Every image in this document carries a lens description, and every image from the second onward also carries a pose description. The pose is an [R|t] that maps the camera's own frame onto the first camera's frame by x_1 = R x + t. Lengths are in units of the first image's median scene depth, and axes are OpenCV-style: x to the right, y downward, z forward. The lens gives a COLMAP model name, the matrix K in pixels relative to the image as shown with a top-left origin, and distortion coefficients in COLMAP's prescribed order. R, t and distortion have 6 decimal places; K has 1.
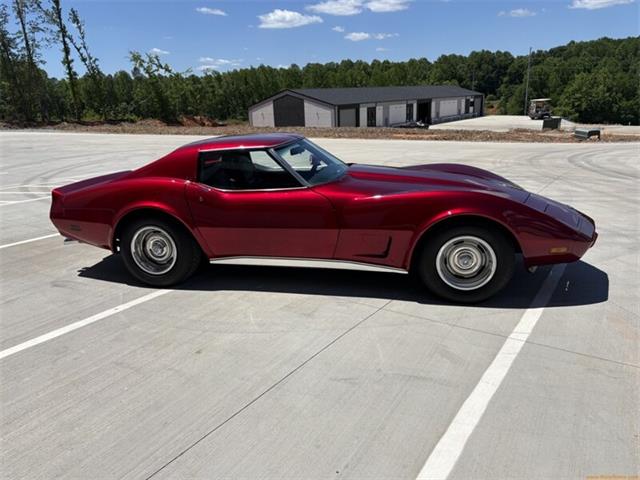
lens RADIAL K [[488.0, 0, 320.0], [0, 488.0, 240.0], [0, 0, 1]] dist [0.000932, -0.001822]
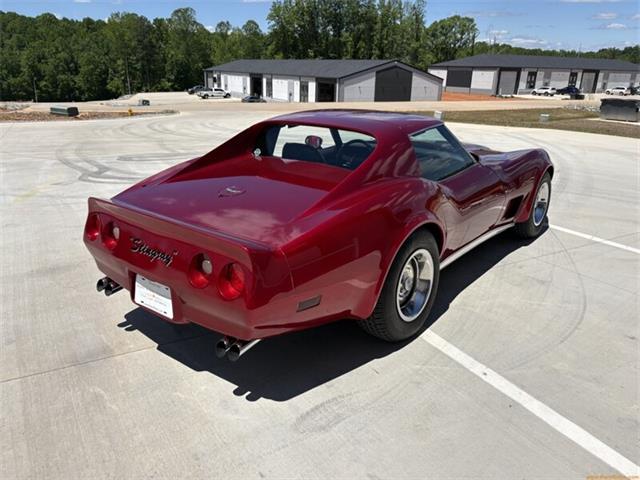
lens RADIAL K [[482.1, 0, 320.0], [0, 482.1, 240.0], [0, 0, 1]] dist [0.015157, 0.005617]
pose [[0.444632, -0.251364, 0.859720, -0.883837], [0.213730, 0.961865, 0.170691, -0.168503], [-0.869840, 0.107853, 0.481400, 0.720100]]
